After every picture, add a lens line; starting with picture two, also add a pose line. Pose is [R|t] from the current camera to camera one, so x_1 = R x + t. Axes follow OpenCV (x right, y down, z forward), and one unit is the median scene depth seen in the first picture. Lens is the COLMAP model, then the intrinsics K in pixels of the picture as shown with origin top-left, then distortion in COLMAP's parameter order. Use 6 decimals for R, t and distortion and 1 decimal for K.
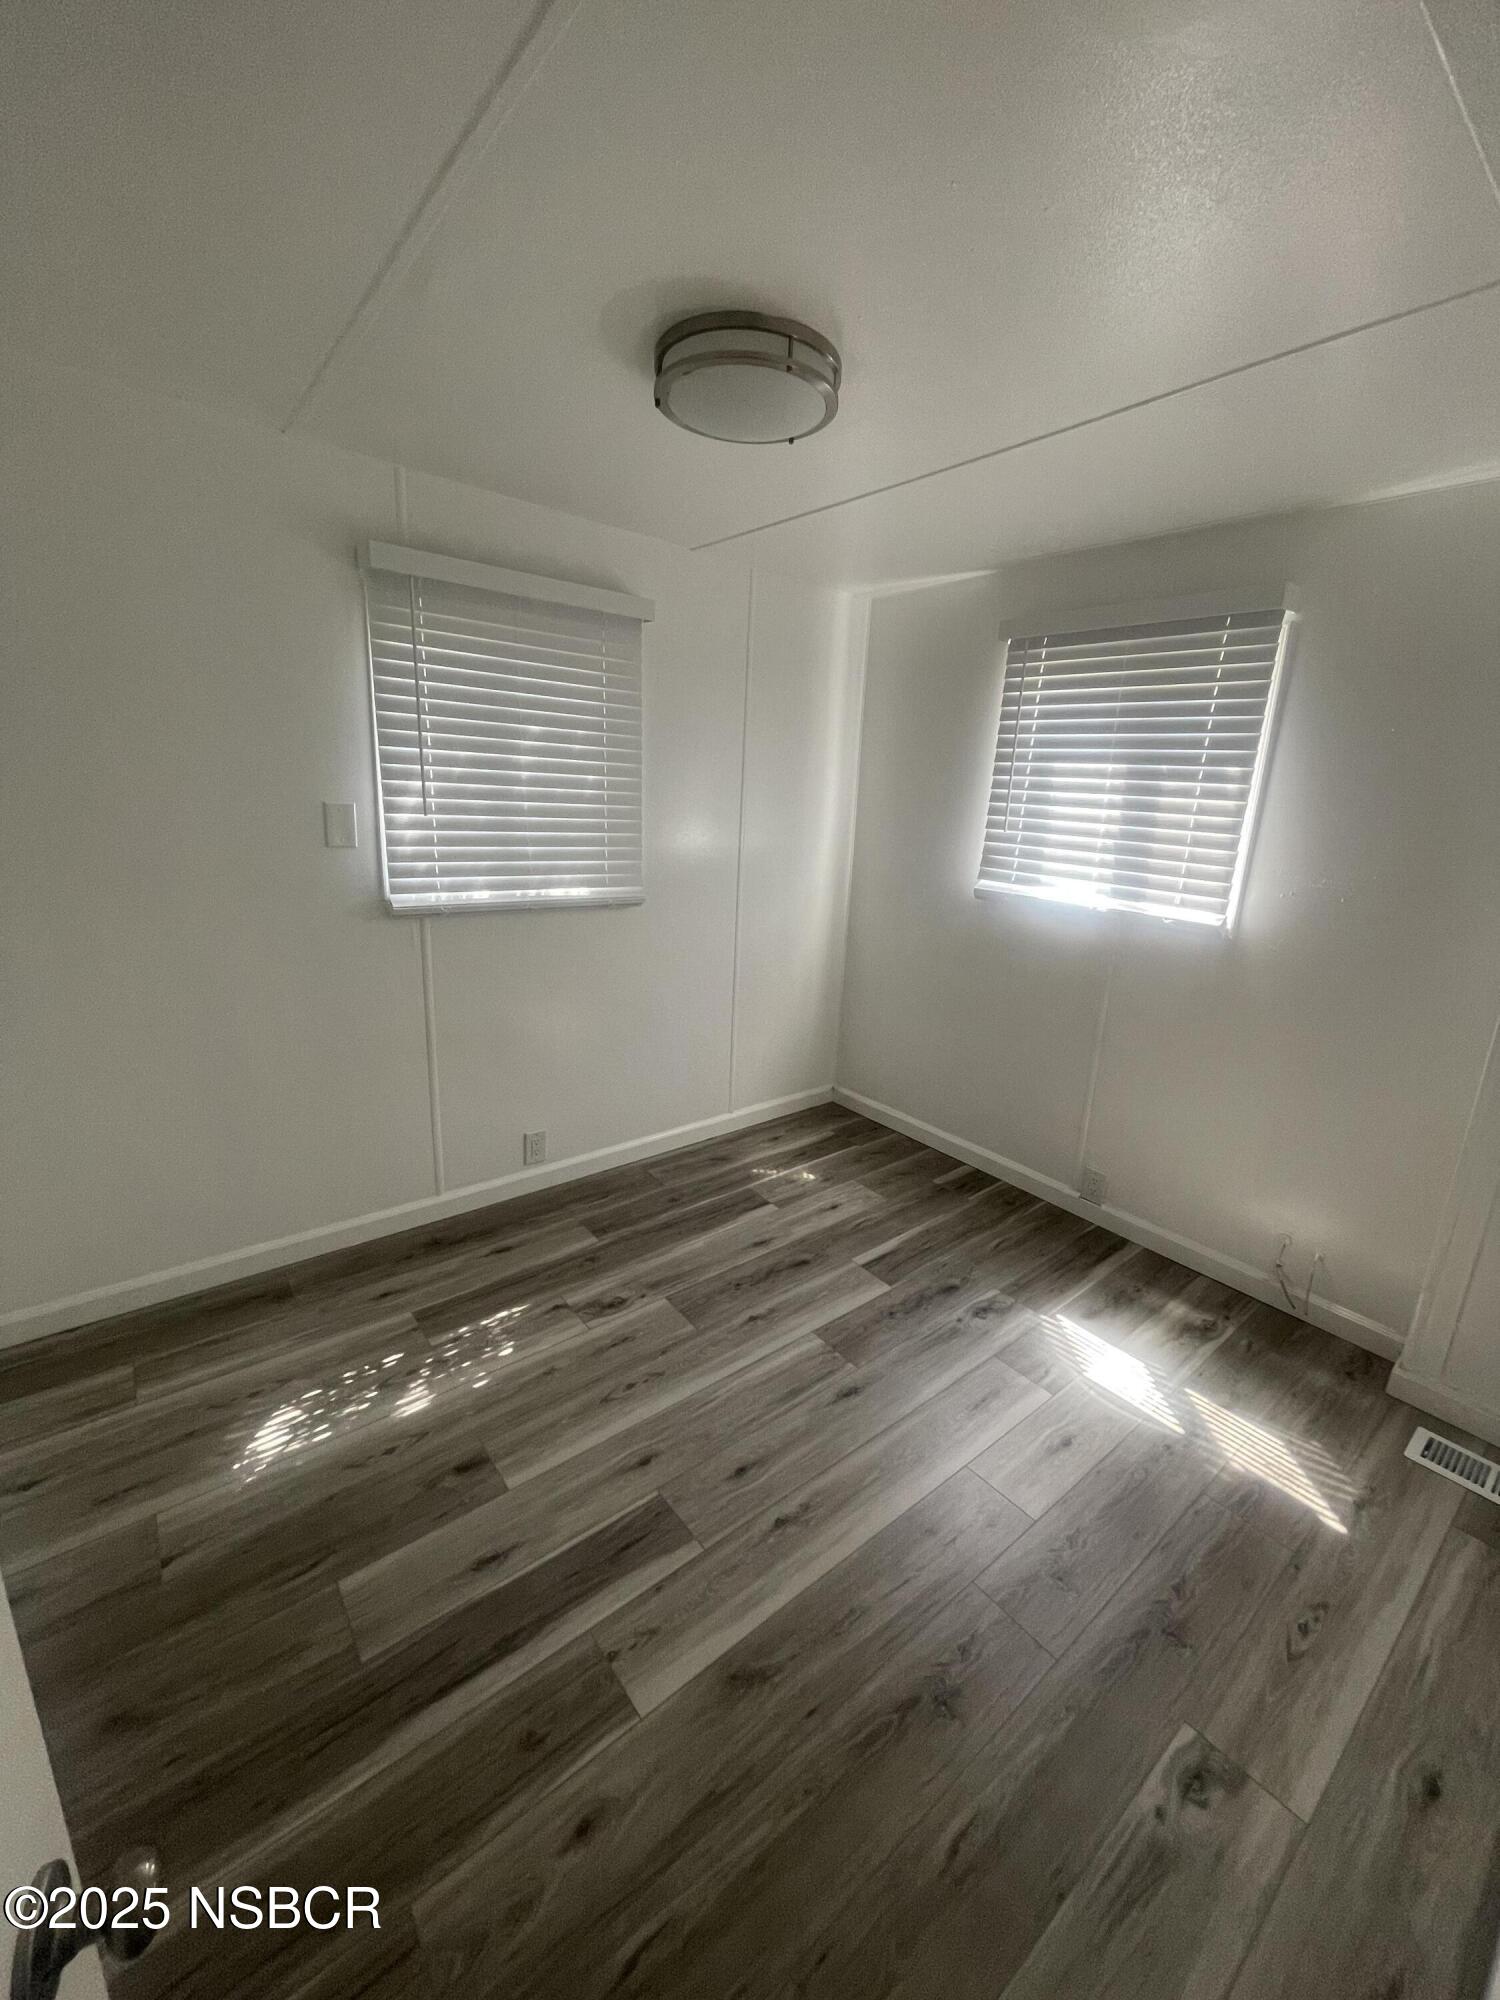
lens RADIAL K [[798.2, 0, 743.4], [0, 798.2, 1009.3], [0, 0, 1]] dist [0.001874, 0.000987]
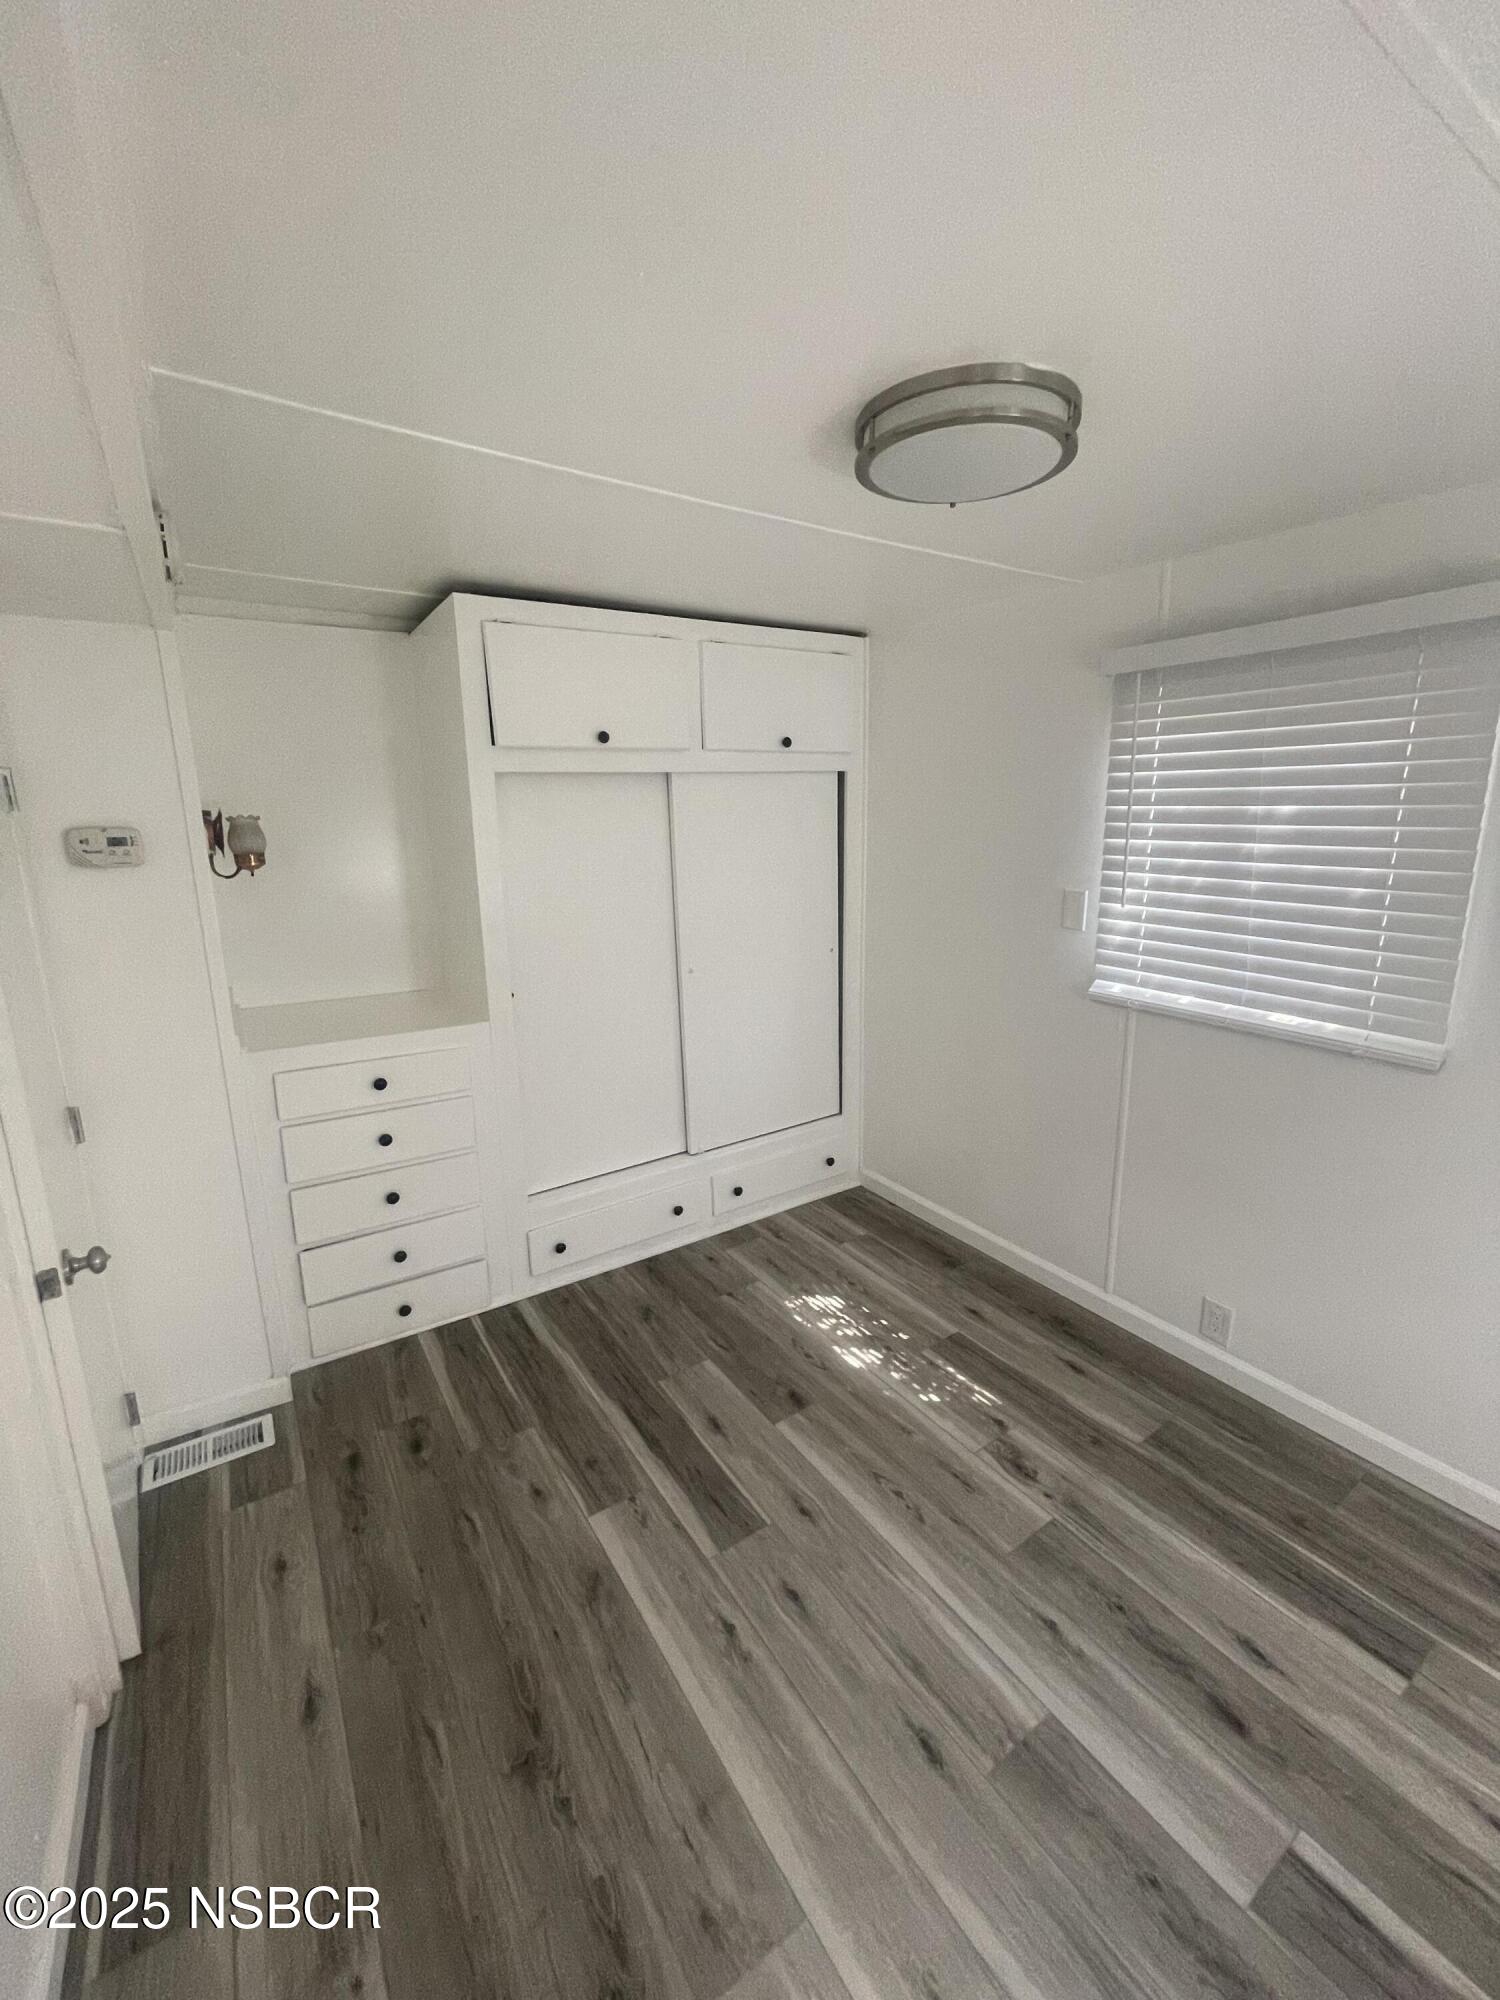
lens RADIAL K [[798.2, 0, 742.8], [0, 798.2, 1011.9], [0, 0, 1]] dist [0.001874, 0.000987]
pose [[-0.080349, 0.198461, -0.976810, 0.681959], [-0.257485, 0.942585, 0.212687, -0.229283], [0.962936, 0.268603, -0.024635, 0.665369]]
